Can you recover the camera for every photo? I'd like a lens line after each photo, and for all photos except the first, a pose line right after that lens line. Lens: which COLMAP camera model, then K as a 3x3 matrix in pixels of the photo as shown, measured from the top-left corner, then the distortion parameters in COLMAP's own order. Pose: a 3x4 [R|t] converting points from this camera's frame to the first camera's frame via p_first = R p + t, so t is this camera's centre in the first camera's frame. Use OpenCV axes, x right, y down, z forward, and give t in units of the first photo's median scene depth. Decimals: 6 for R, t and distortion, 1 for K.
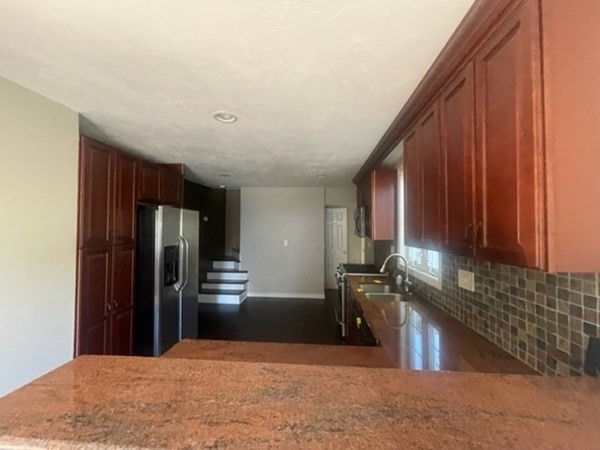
lens RADIAL K [[237.2, 0, 299.8], [0, 237.2, 224.2], [0, 0, 1]] dist [-0.001758, 0.000143]
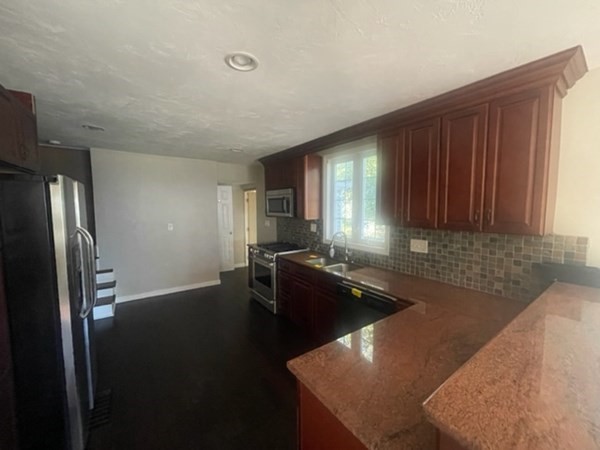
lens RADIAL K [[237.2, 0, 298.6], [0, 237.2, 223.5], [0, 0, 1]] dist [-0.001758, 0.000143]
pose [[0.772045, -0.051675, 0.633464, -0.870270], [-0.008470, 0.995764, 0.091552, -0.033892], [-0.635512, -0.076047, 0.768337, 0.388392]]
